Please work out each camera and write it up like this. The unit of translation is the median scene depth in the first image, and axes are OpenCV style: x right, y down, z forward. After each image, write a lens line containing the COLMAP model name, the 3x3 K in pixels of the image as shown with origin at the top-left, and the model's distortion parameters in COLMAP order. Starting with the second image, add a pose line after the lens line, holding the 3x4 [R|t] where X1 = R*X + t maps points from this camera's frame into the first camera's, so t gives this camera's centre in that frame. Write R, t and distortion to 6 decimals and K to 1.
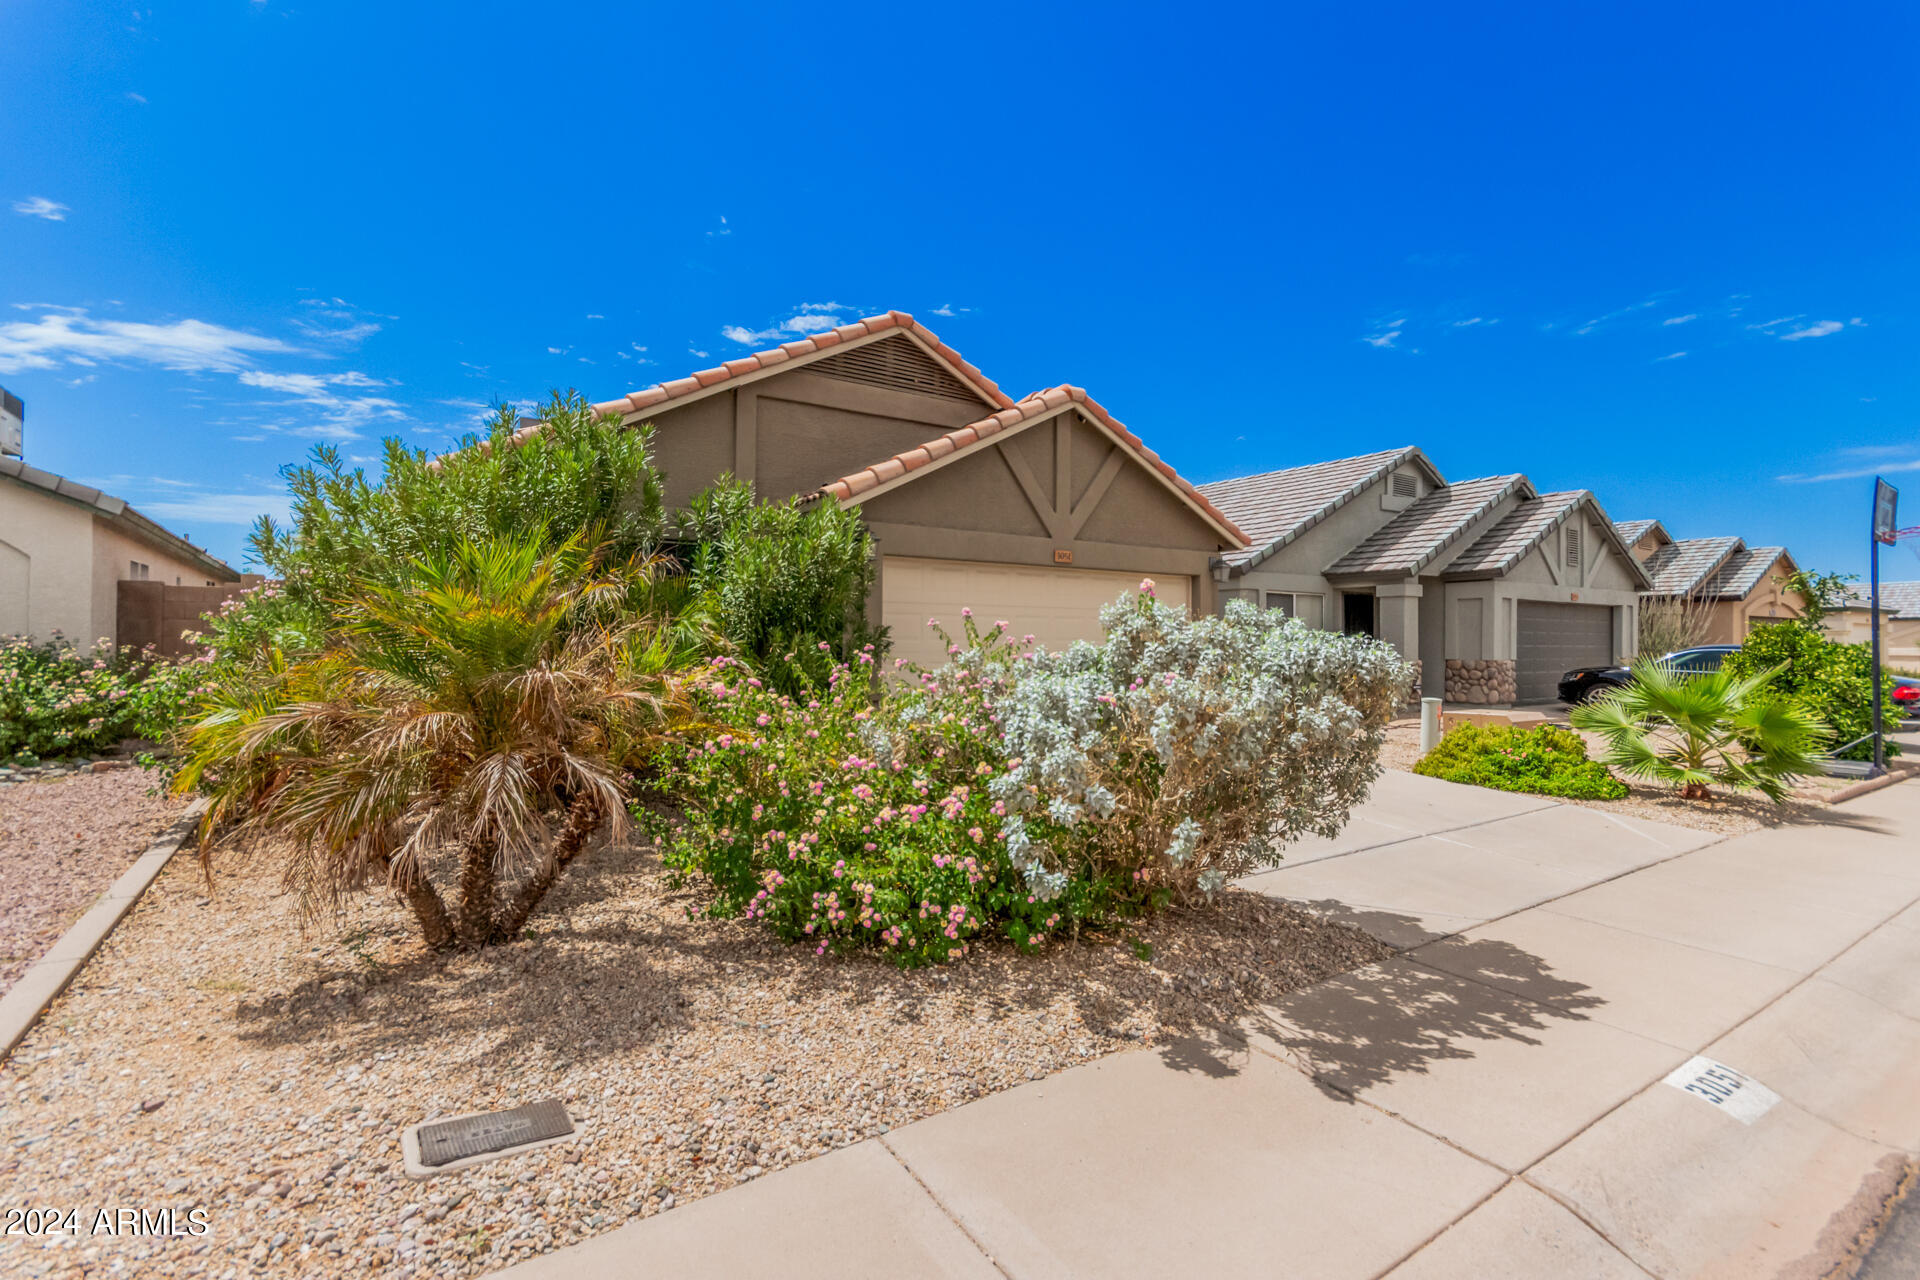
lens RADIAL K [[891.5, 0, 963.7], [0, 891.5, 638.9], [0, 0, 1]] dist [0.007131, 0.000200]
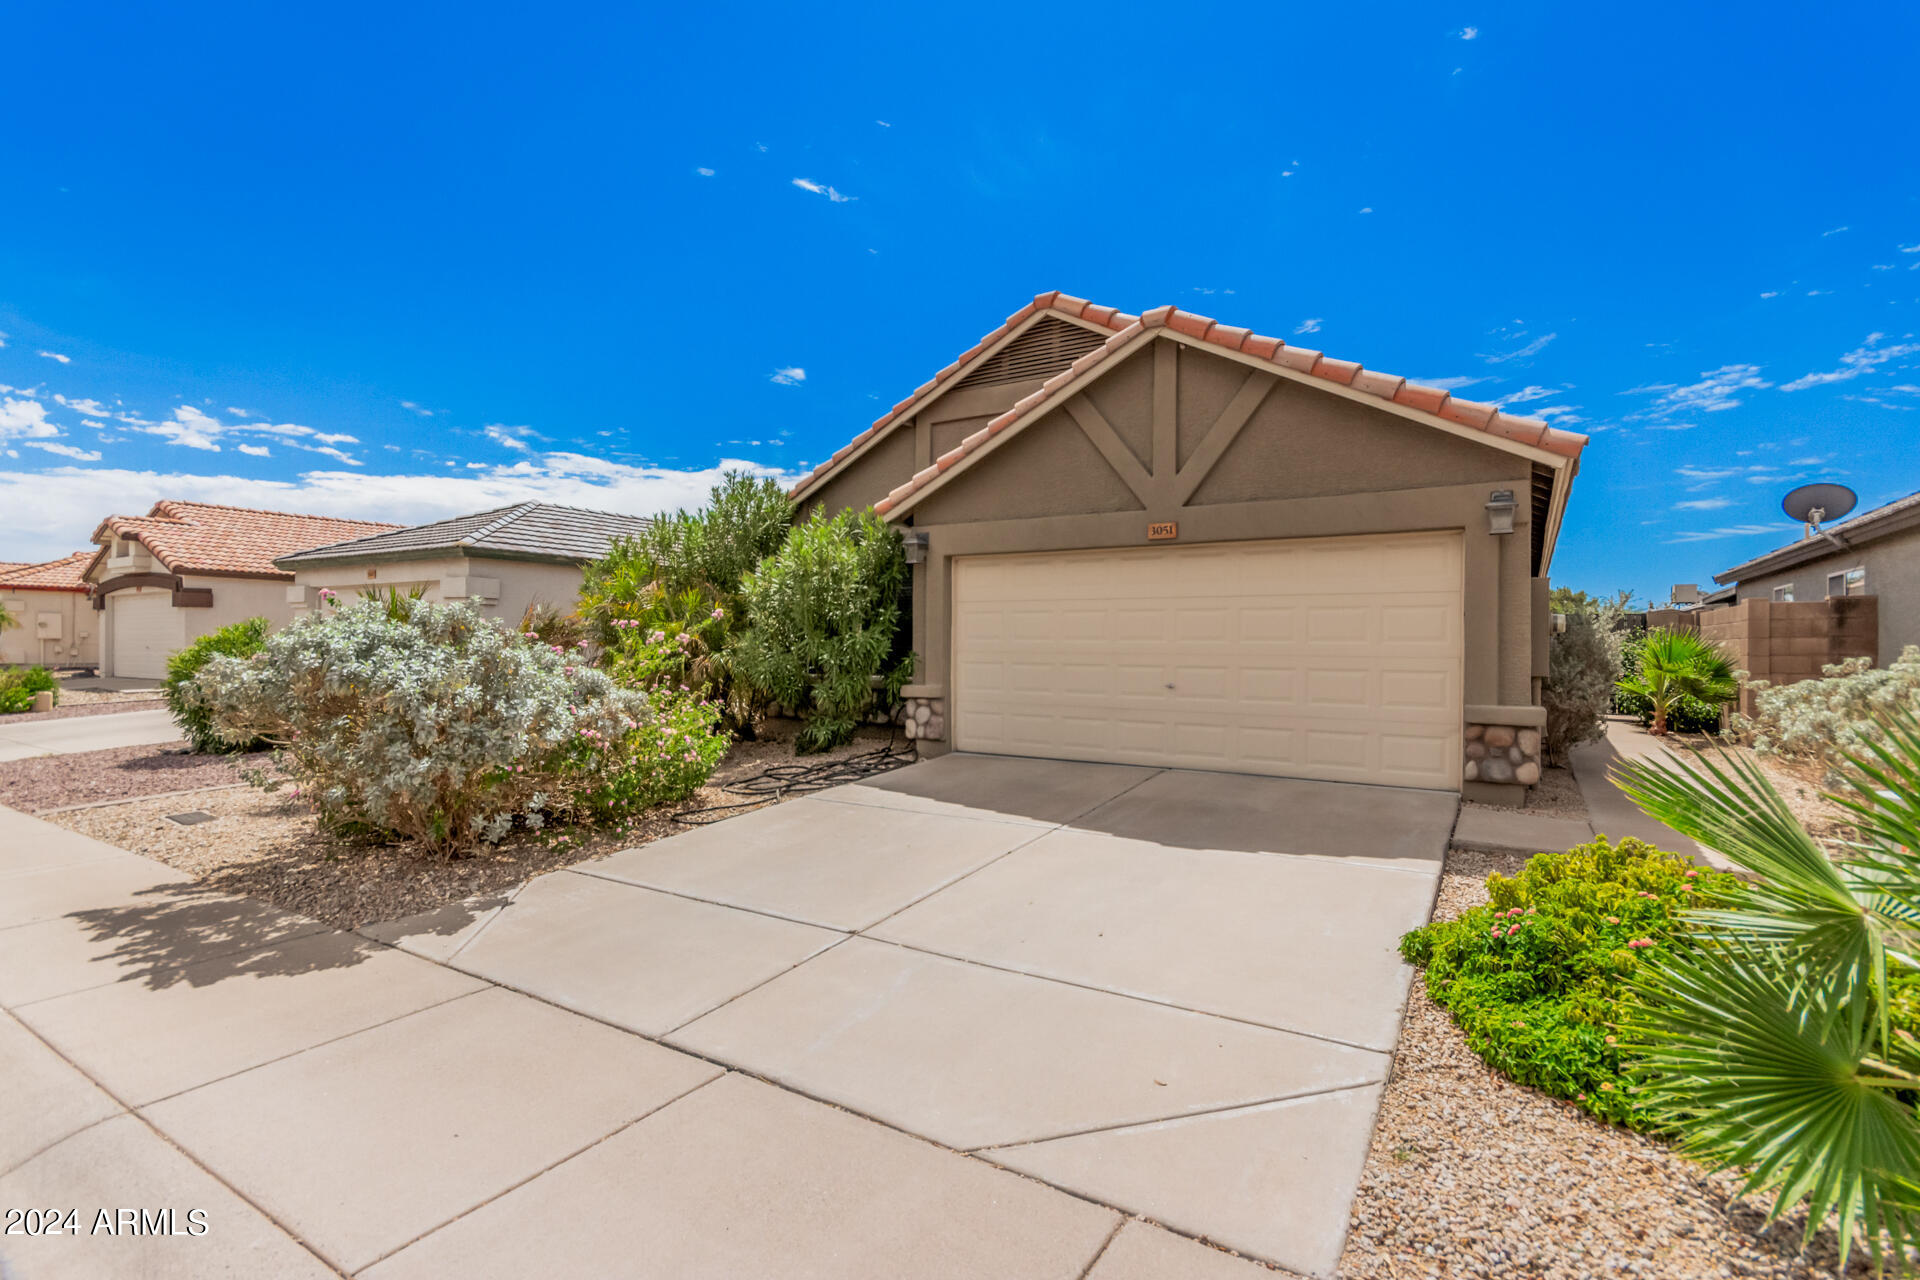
lens RADIAL K [[891.5, 0, 974.0], [0, 891.5, 641.3], [0, 0, 1]] dist [0.007131, 0.000200]
pose [[0.399796, -0.003240, -0.916598, 0.844250], [-0.001534, 0.999990, -0.004204, 0.007462], [0.916603, 0.003087, 0.399787, 0.605482]]
